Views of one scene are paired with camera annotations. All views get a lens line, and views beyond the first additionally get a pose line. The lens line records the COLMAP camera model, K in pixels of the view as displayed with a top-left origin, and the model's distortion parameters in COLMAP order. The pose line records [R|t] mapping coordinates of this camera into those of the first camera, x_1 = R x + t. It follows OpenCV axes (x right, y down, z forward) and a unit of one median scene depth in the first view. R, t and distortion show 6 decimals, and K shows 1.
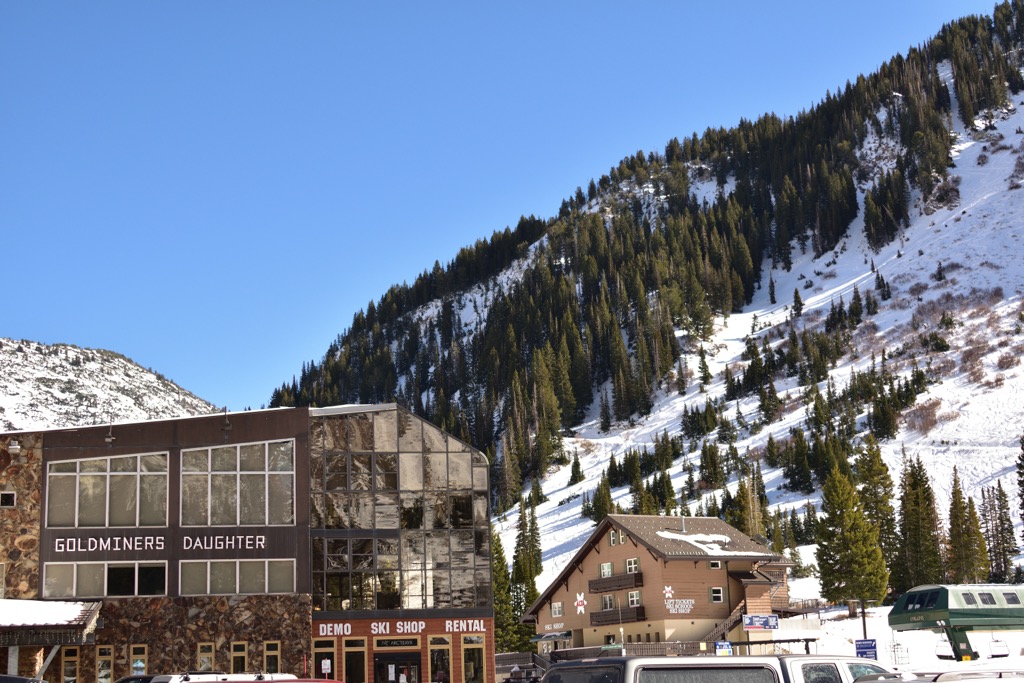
lens RADIAL K [[1555.7, 0, 512.0], [0, 1555.7, 341.5], [0, 0, 1]] dist [-0.013558, -0.015523]
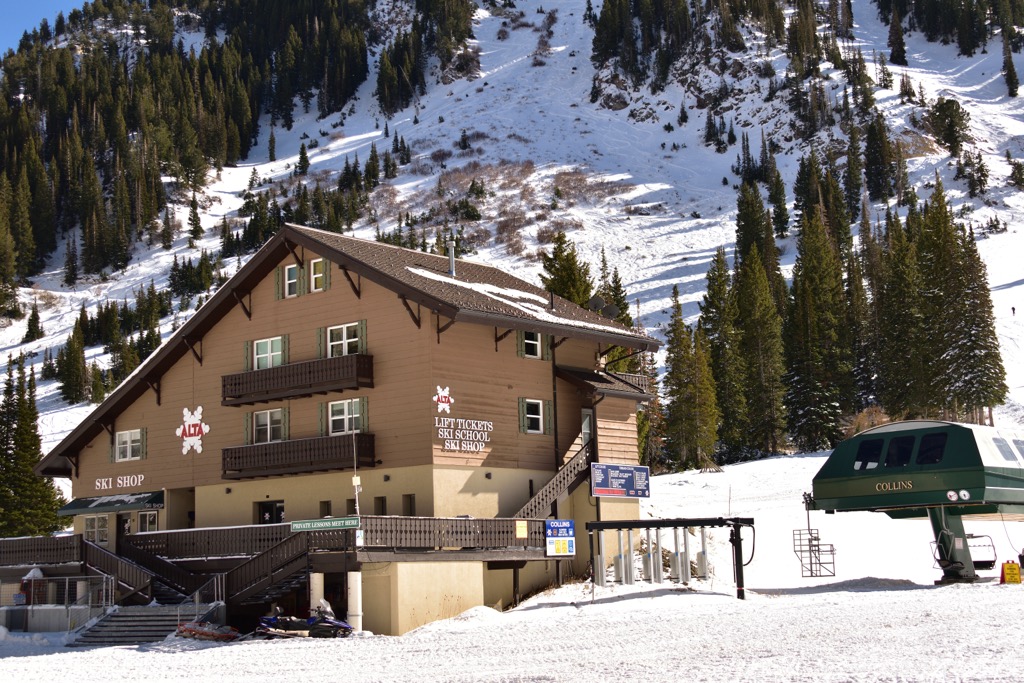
lens RADIAL K [[1555.7, 0, 512.0], [0, 1555.7, 341.5], [0, 0, 1]] dist [-0.013558, -0.015523]
pose [[0.934668, 0.065655, 0.349408, -0.006743], [-0.086876, 0.995184, 0.045396, 0.028611], [-0.344745, -0.072786, 0.935870, 0.138104]]
